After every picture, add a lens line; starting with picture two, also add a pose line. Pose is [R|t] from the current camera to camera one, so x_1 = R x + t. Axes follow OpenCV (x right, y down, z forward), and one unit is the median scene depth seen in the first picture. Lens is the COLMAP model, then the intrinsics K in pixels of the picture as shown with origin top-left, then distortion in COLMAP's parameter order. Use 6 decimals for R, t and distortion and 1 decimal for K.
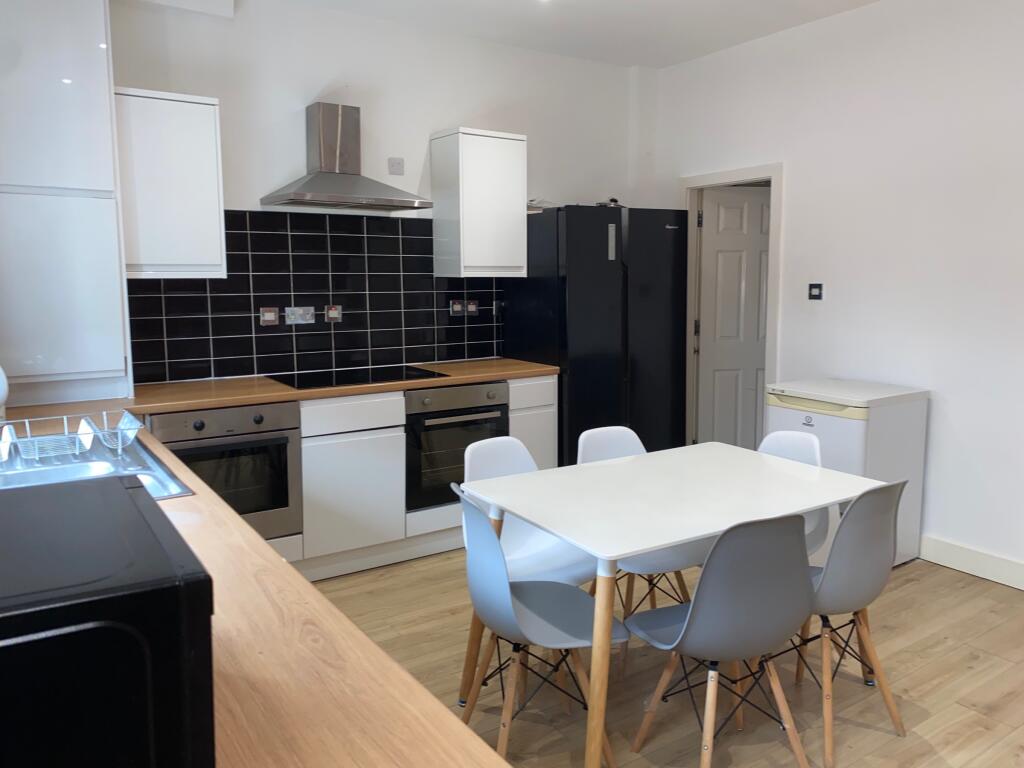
lens RADIAL K [[765.7, 0, 511.7], [0, 765.7, 365.4], [0, 0, 1]] dist [0.004219, 0.000309]
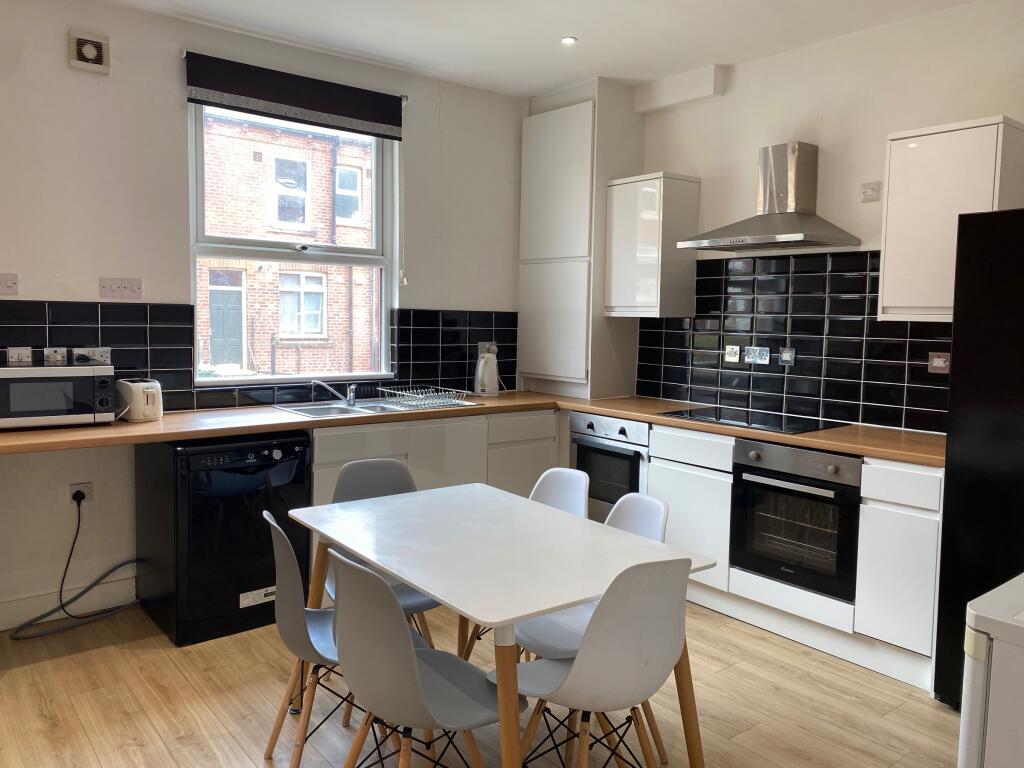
lens RADIAL K [[789.5, 0, 515.2], [0, 789.5, 379.0], [0, 0, 1]] dist [0.011386, -0.000548]
pose [[0.074447, 0.087608, -0.993369, 0.755852], [-0.134886, 0.987864, 0.077013, -0.071999], [0.988060, 0.128259, 0.085360, 0.592358]]
